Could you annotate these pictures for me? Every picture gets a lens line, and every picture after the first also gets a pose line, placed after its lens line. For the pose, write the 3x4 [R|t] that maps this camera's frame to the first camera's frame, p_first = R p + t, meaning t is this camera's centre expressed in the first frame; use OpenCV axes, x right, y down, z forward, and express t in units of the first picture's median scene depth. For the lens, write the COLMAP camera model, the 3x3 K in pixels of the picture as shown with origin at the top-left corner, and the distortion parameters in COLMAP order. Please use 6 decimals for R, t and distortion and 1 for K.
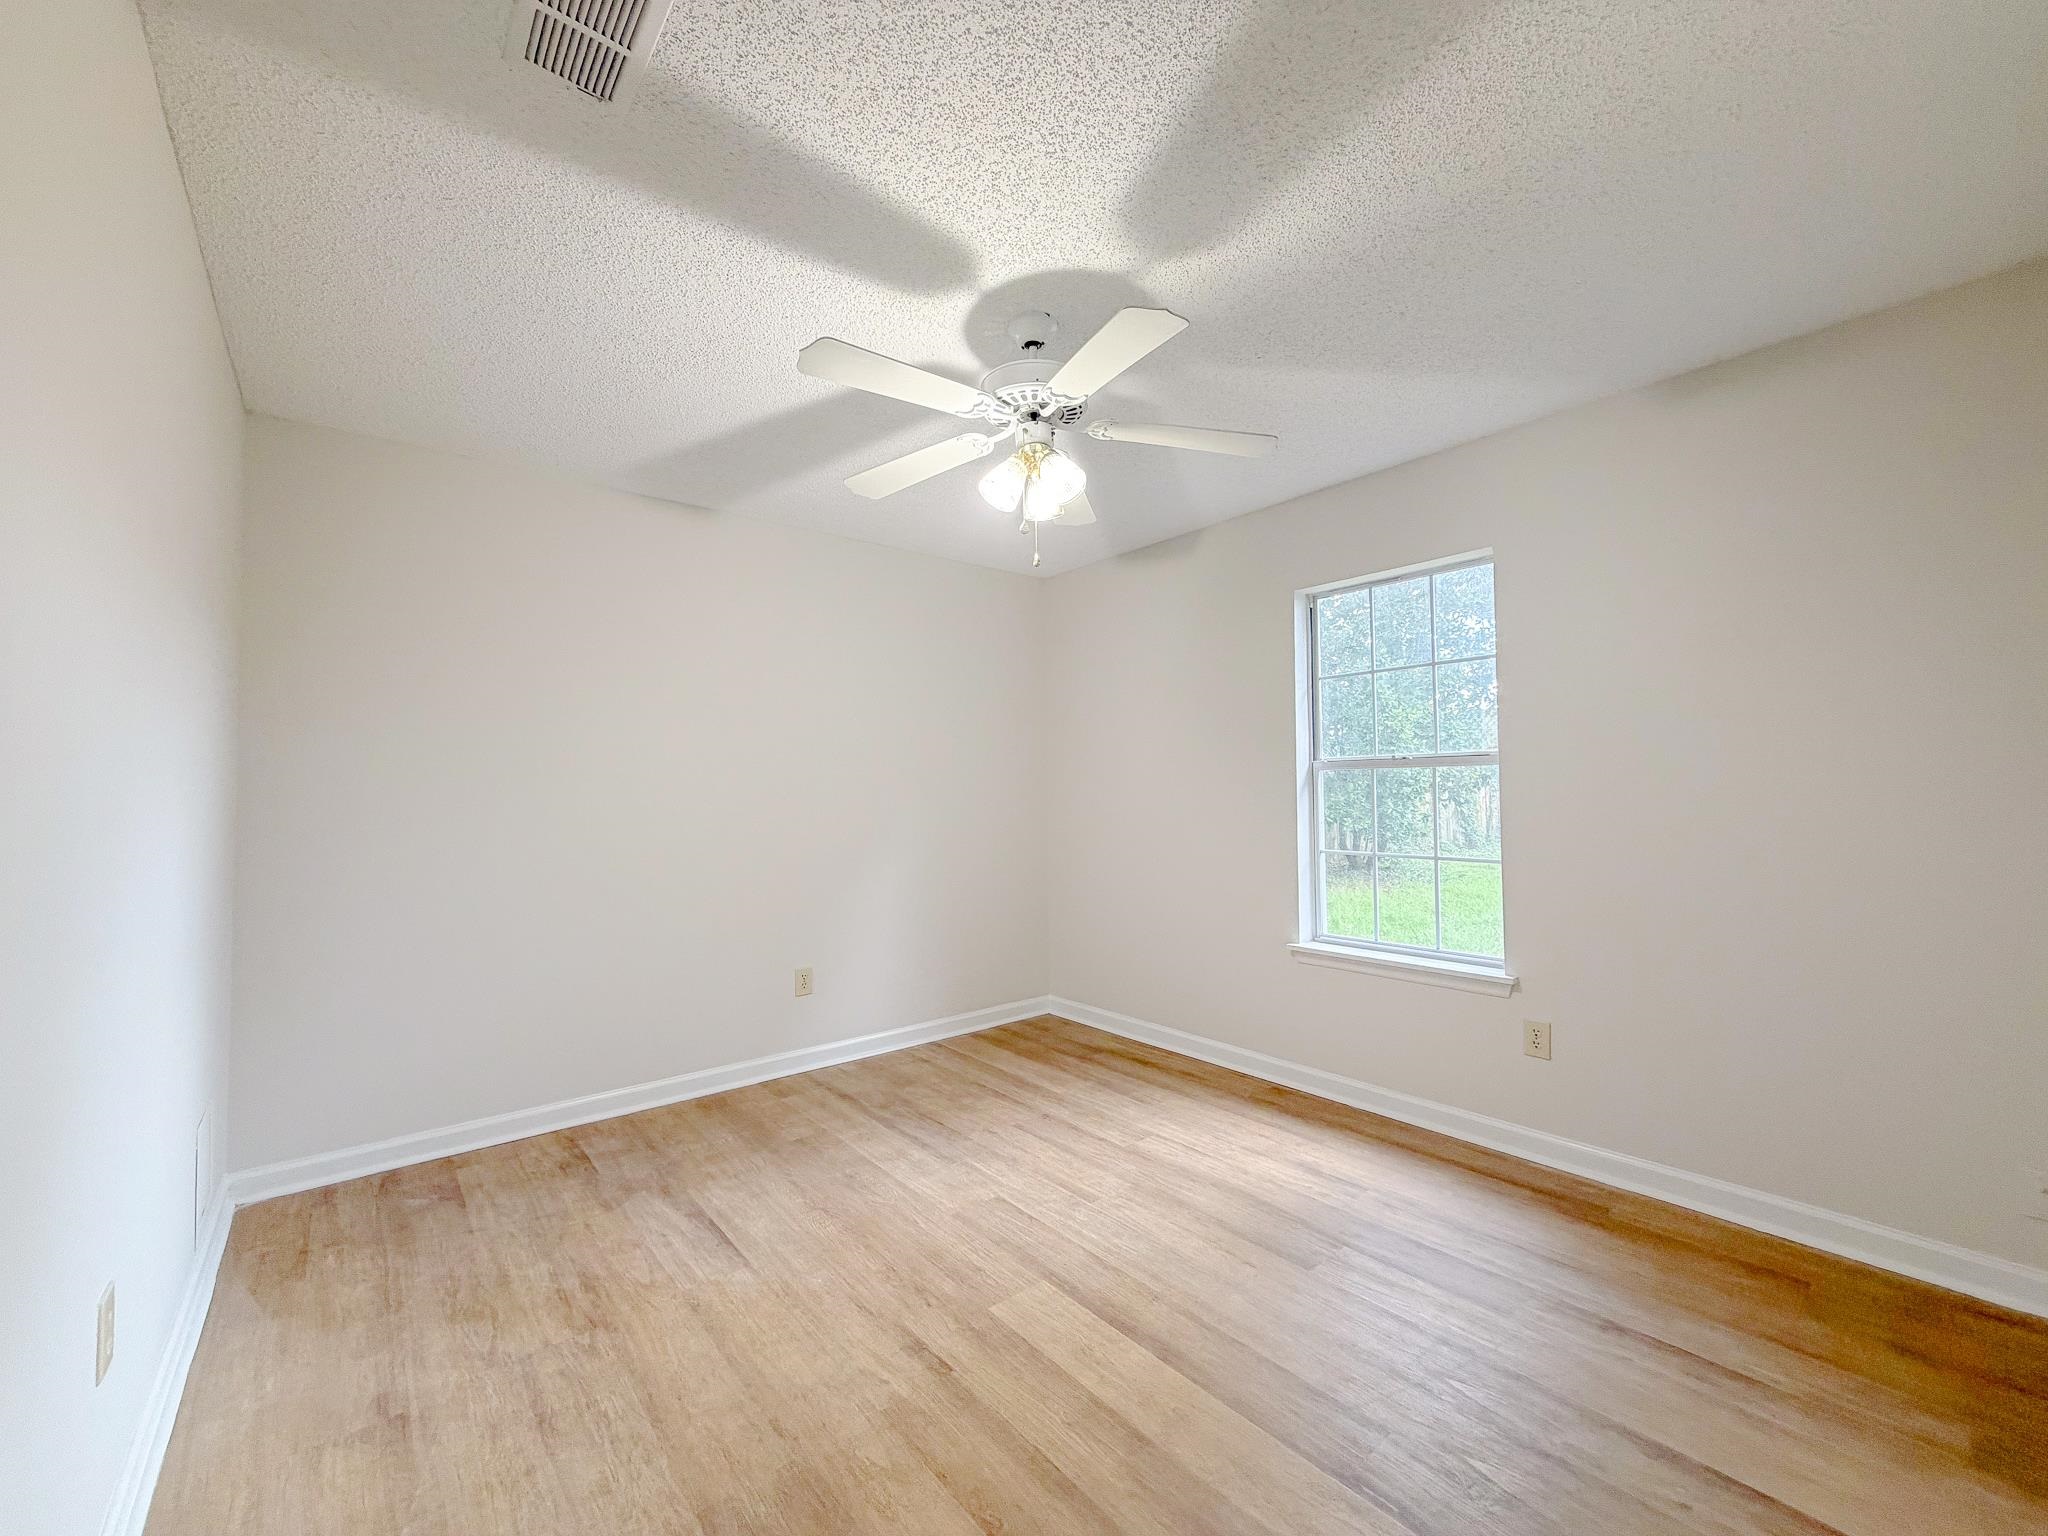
lens RADIAL K [[815.3, 0, 1015.4], [0, 815.3, 767.5], [0, 0, 1]] dist [-0.001245, 0.000330]
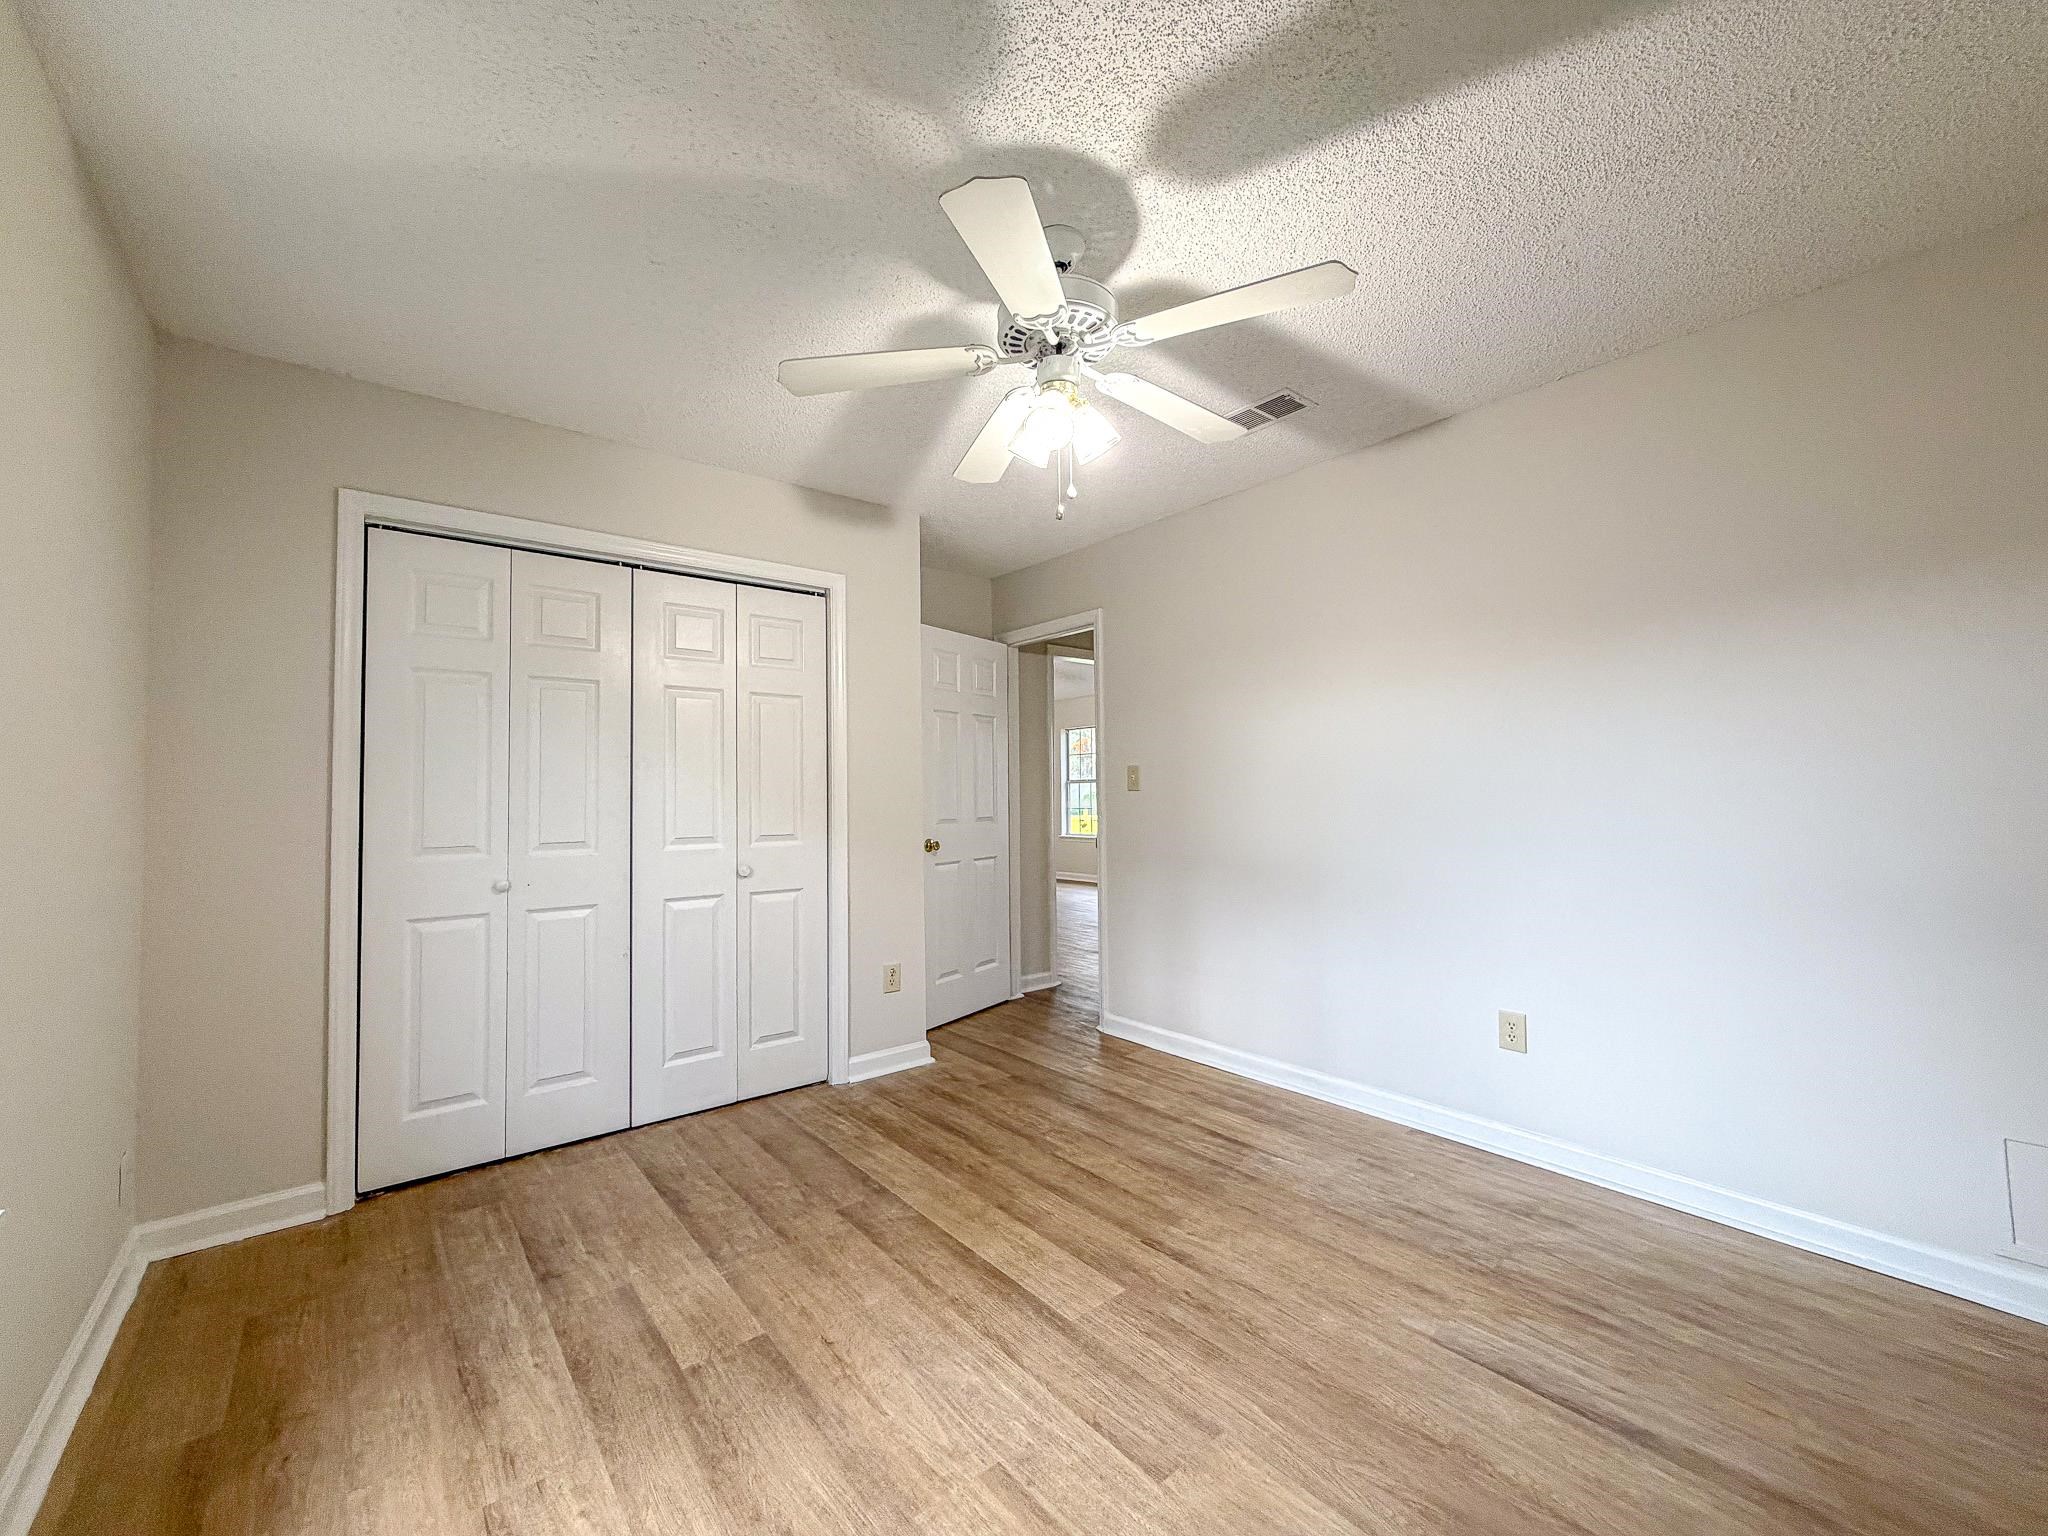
lens RADIAL K [[815.3, 0, 1015.4], [0, 815.3, 767.5], [0, 0, 1]] dist [-0.001245, 0.000330]
pose [[-0.999747, 0.022242, 0.003393, 0.070072], [0.021948, 0.997274, -0.070449, 0.076057], [-0.004951, -0.070357, -0.997510, 1.696671]]
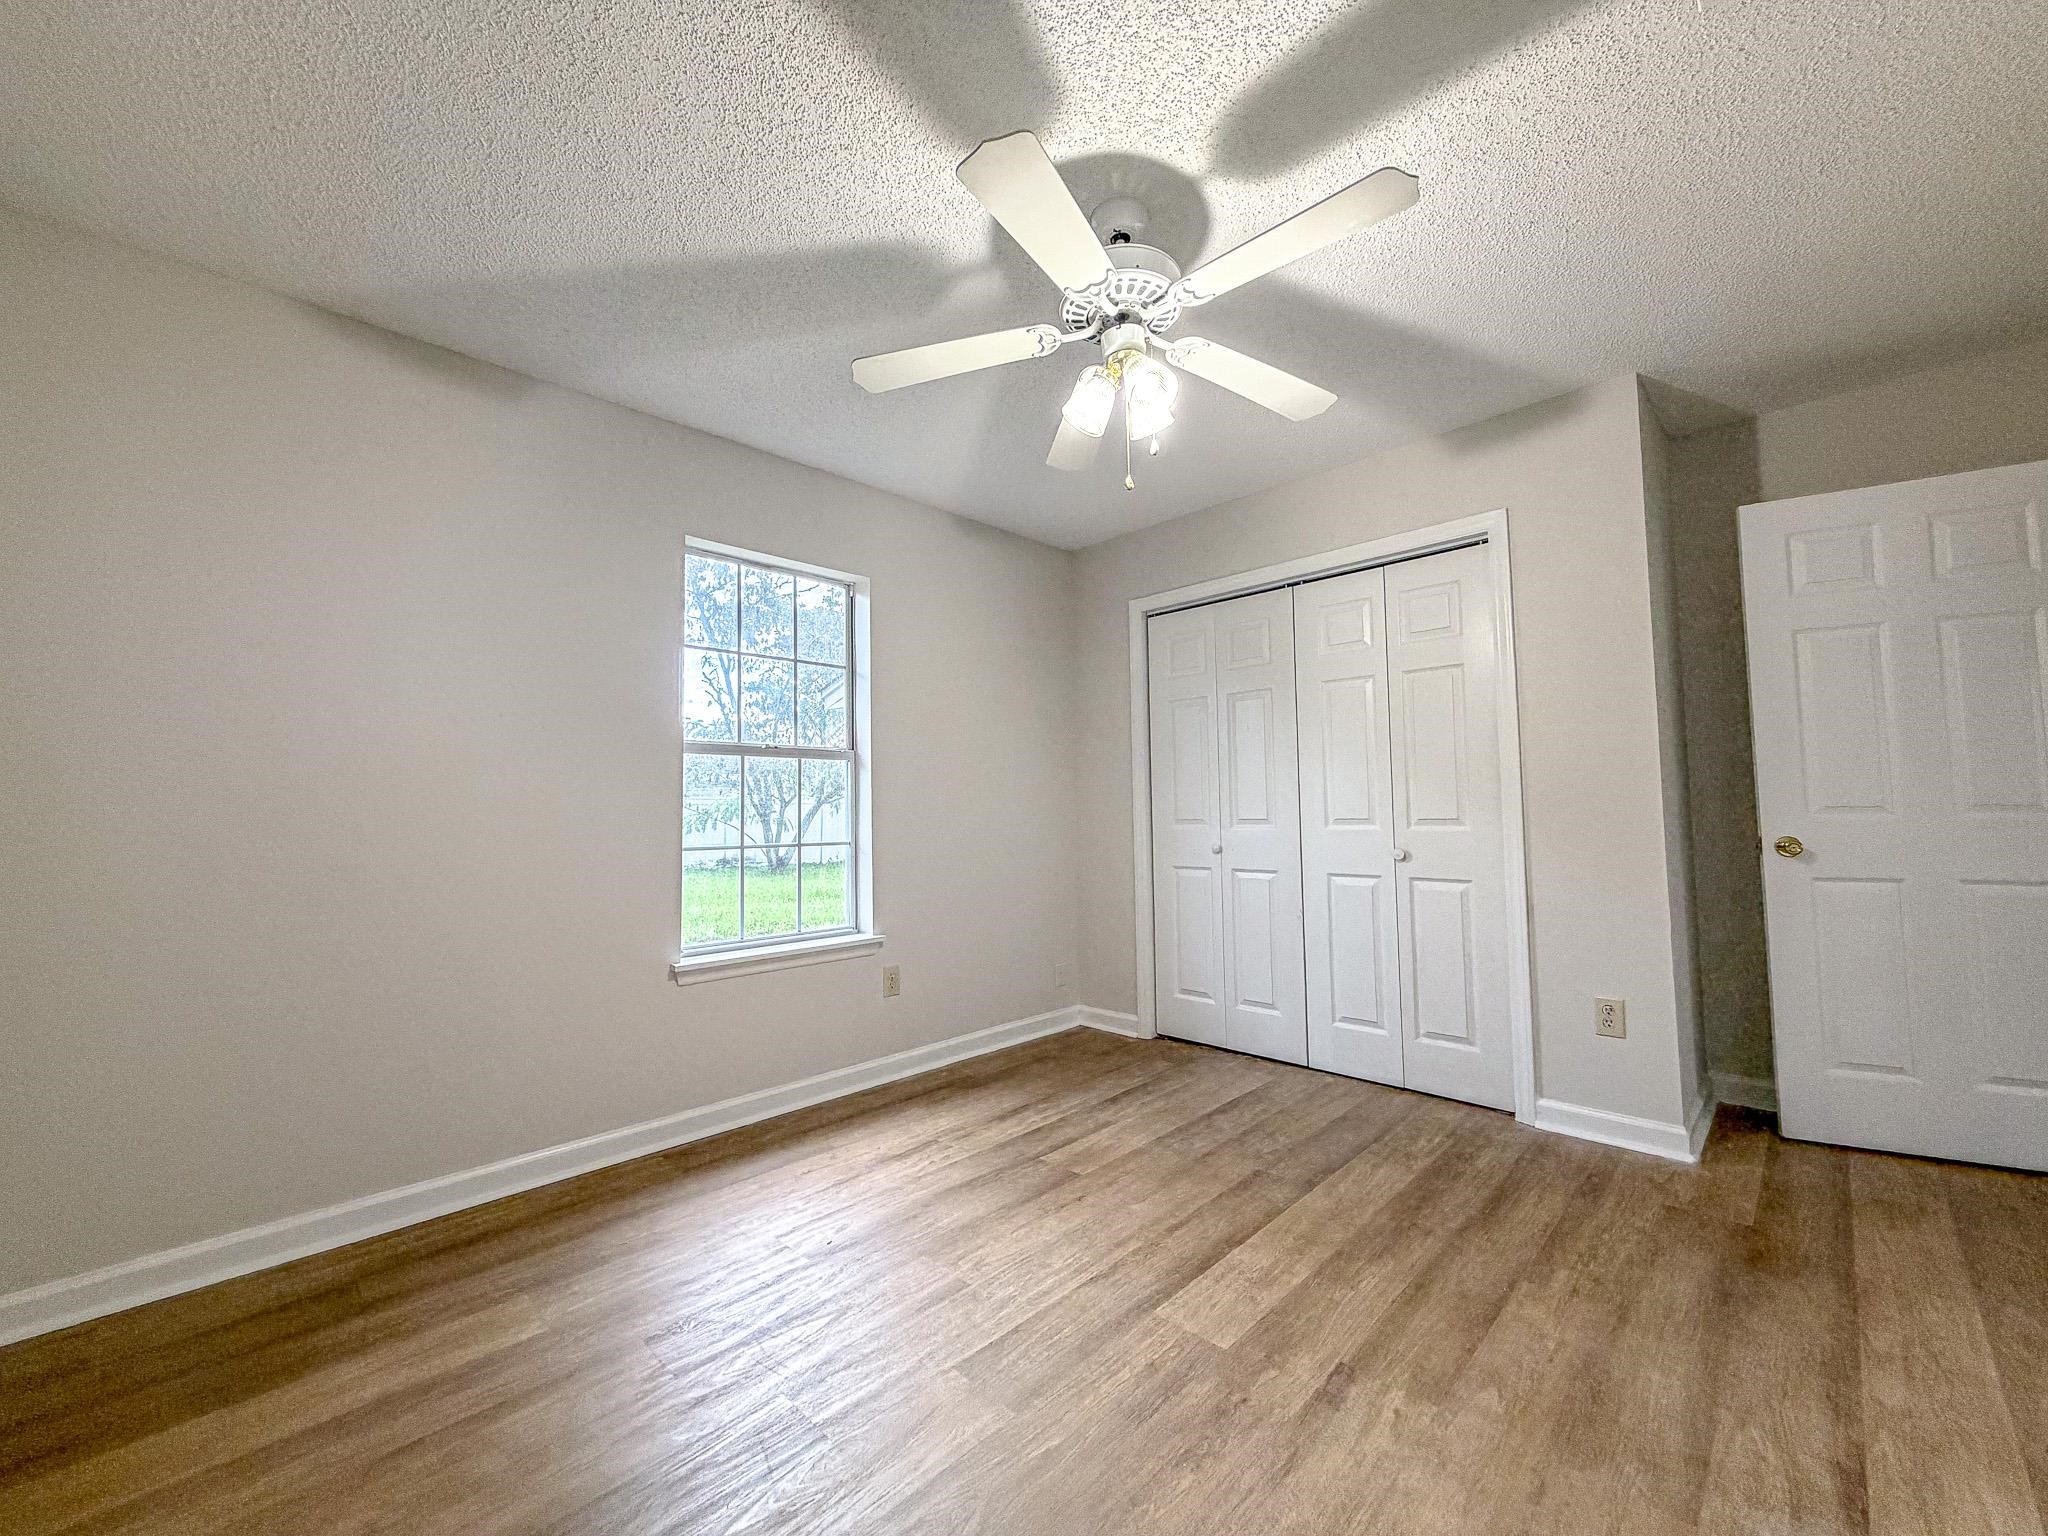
lens RADIAL K [[815.3, 0, 1015.4], [0, 815.3, 767.5], [0, 0, 1]] dist [-0.001245, 0.000330]
pose [[-0.100249, 0.064849, 0.992847, -0.739742], [-0.018210, 0.997587, -0.066997, 0.101288], [-0.994796, -0.024796, -0.098826, 1.092635]]
